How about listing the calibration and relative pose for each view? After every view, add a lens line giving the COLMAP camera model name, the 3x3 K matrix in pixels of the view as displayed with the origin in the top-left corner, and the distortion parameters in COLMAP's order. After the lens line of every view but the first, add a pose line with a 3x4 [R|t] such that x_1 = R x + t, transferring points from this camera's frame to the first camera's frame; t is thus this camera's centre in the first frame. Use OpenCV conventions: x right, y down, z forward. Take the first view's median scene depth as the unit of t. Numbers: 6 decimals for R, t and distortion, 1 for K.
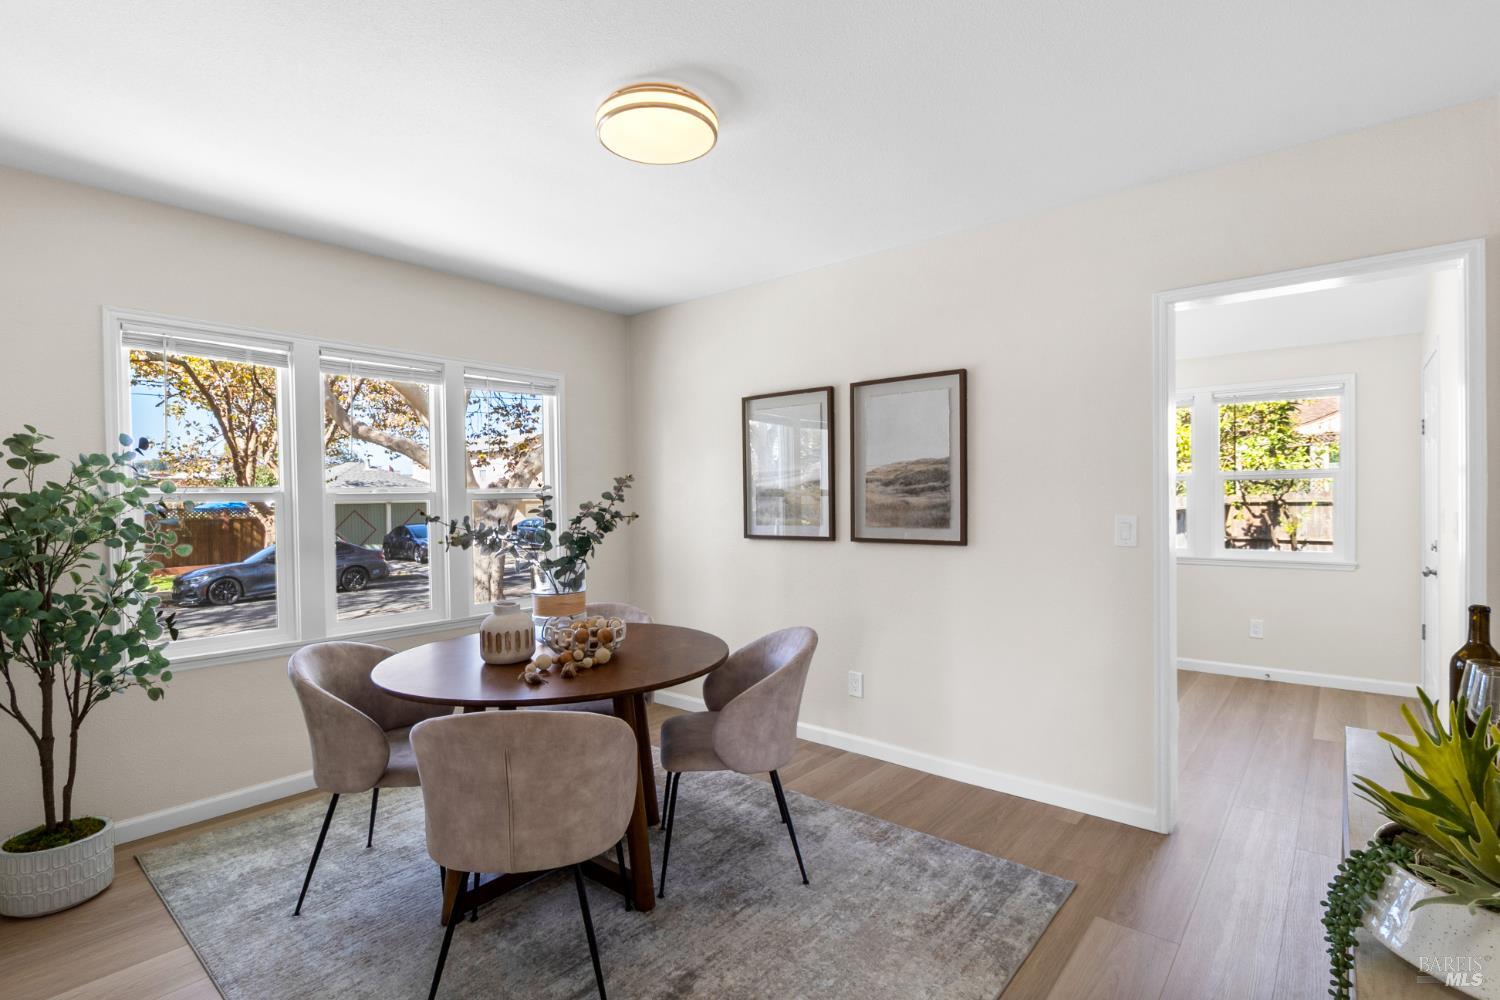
lens RADIAL K [[699.8, 0, 749.0], [0, 699.8, 503.7], [0, 0, 1]] dist [-0.002428, -0.001757]
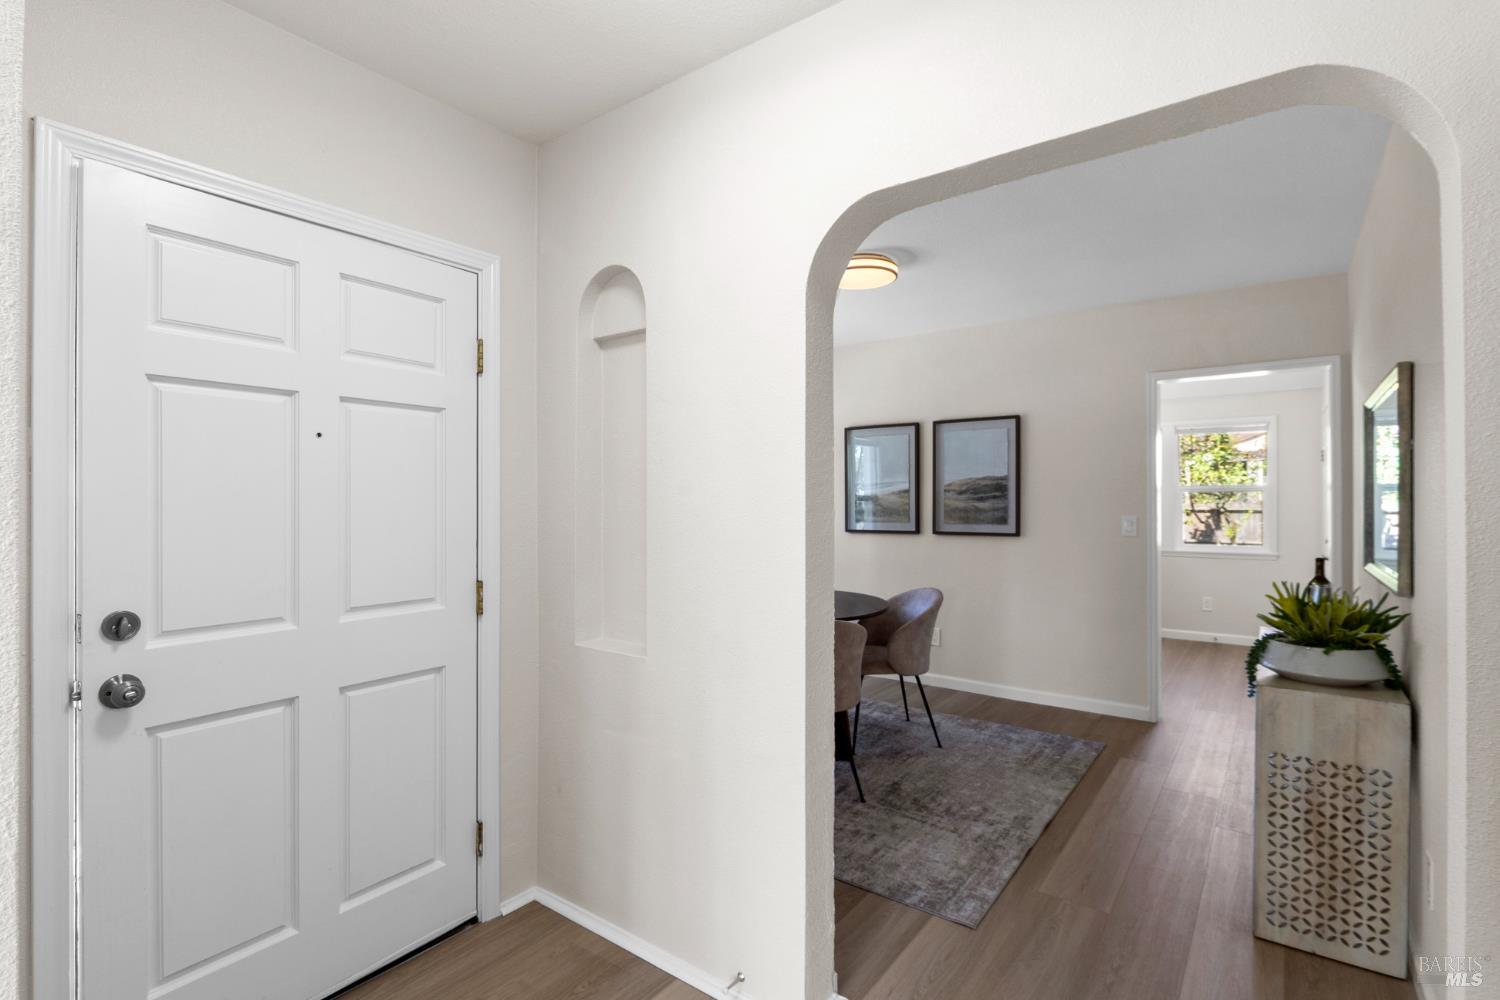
lens RADIAL K [[699.8, 0, 760.9], [0, 699.8, 497.0], [0, 0, 1]] dist [-0.002428, -0.001757]
pose [[0.997616, 0.010781, 0.068166, -0.218456], [-0.009775, 0.999839, -0.015076, 0.003395], [-0.068317, 0.014374, 0.997560, -0.278104]]
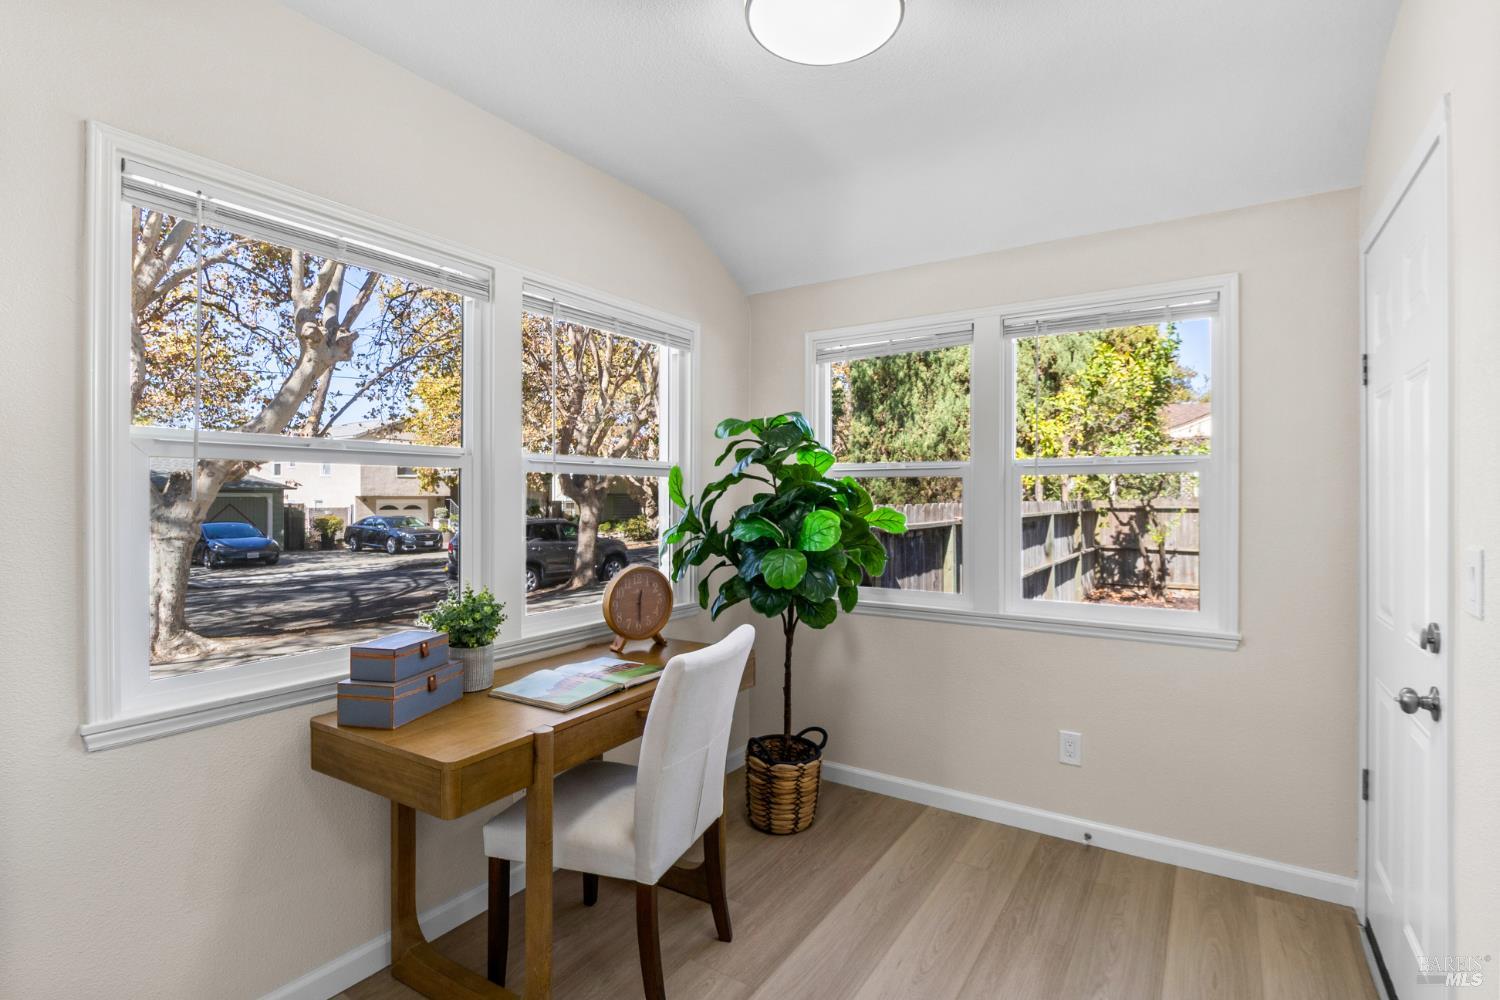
lens RADIAL K [[699.8, 0, 755.7], [0, 699.8, 494.8], [0, 0, 1]] dist [-0.002428, -0.001757]
pose [[0.991805, 0.012562, 0.127141, 0.415448], [-0.011120, 0.999866, -0.012044, -0.008923], [-0.127275, 0.010532, 0.991812, 0.493422]]
